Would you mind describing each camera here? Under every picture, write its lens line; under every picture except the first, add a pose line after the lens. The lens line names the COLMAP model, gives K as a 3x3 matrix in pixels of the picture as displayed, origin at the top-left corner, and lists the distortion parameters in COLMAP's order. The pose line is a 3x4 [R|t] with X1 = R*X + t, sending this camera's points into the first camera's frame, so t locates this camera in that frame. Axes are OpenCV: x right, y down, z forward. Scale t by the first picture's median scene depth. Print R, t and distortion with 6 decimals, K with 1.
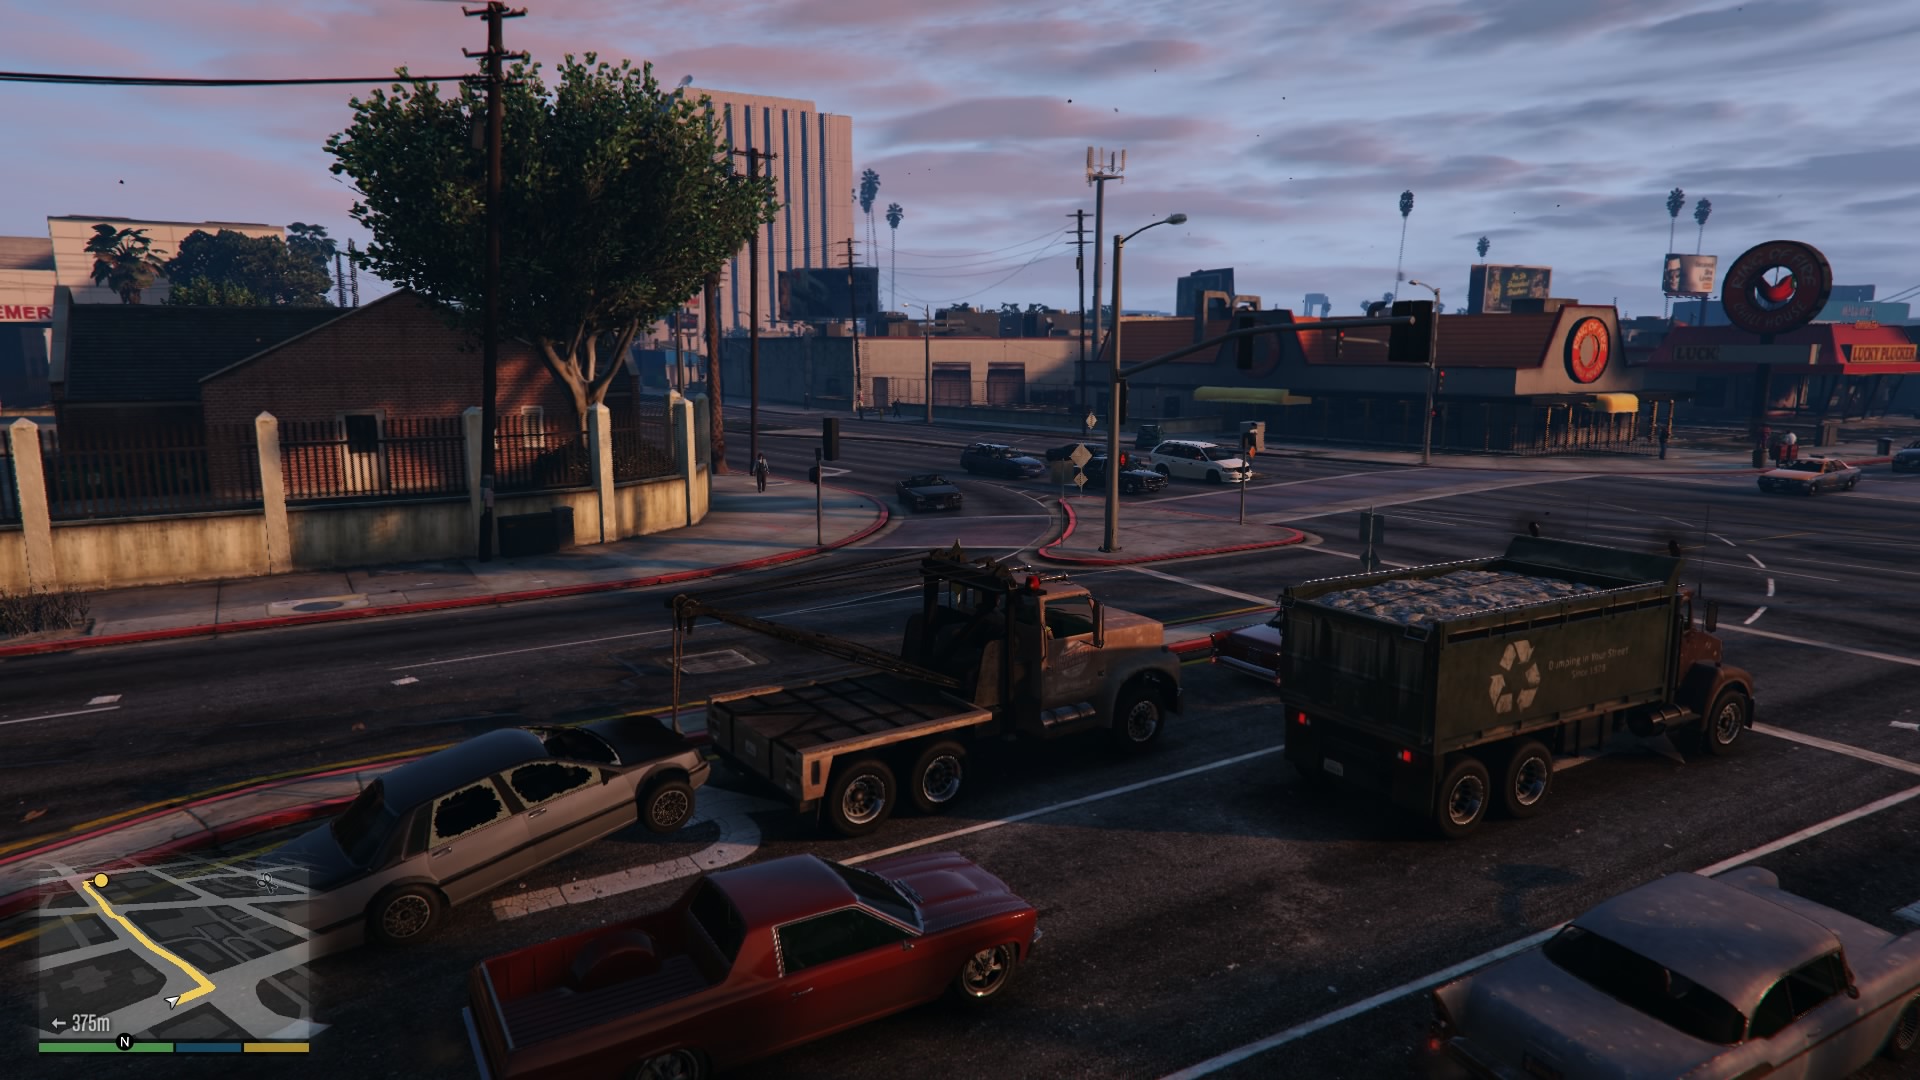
lens RADIAL K [[1175.1, 0, 960.0], [0, 1175.1, 540.0], [0, 0, 1]] dist [0.001350, -0.000245]
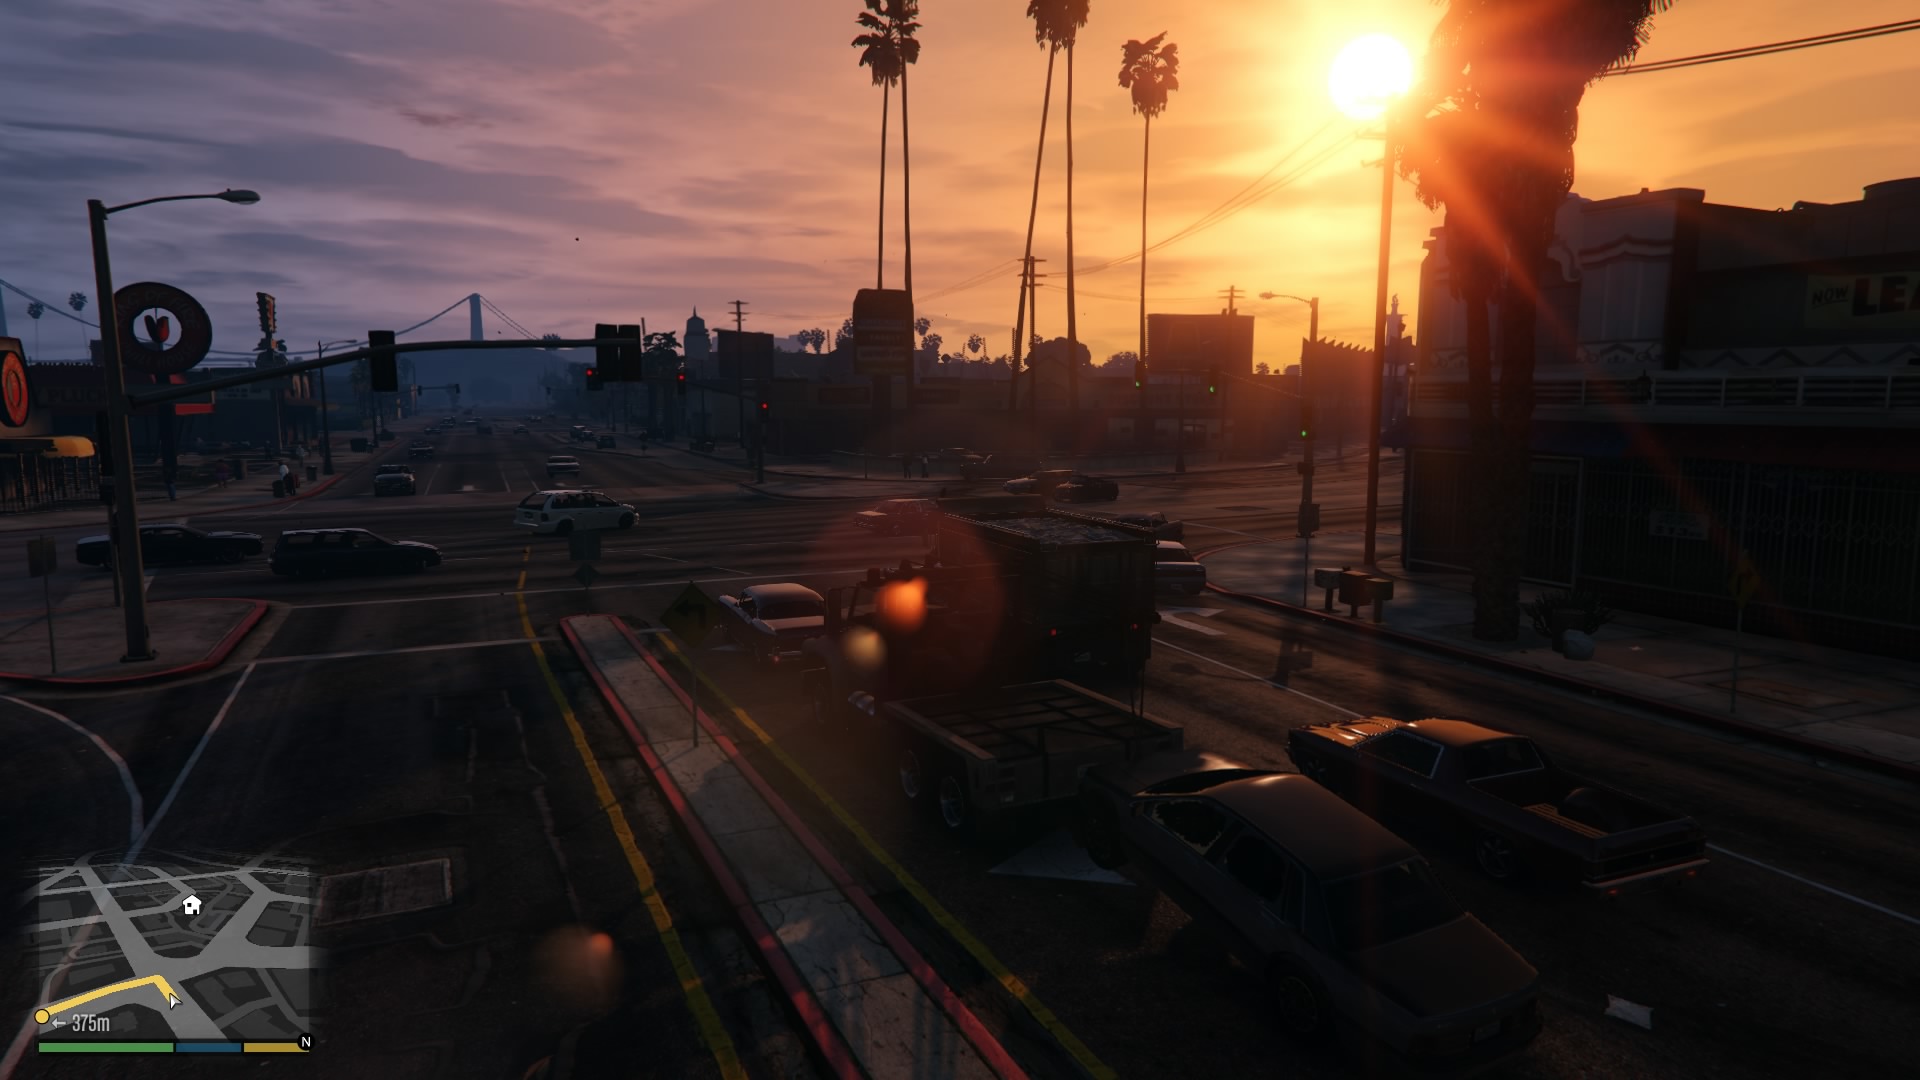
lens RADIAL K [[1175.1, 0, 960.0], [0, 1175.1, 540.0], [0, 0, 1]] dist [0.001350, -0.000245]
pose [[0.087130, -0.110386, 0.990062, -1.028106], [0.153311, 0.983488, 0.096161, -0.102767], [-0.984329, 0.143409, 0.102614, 0.914504]]
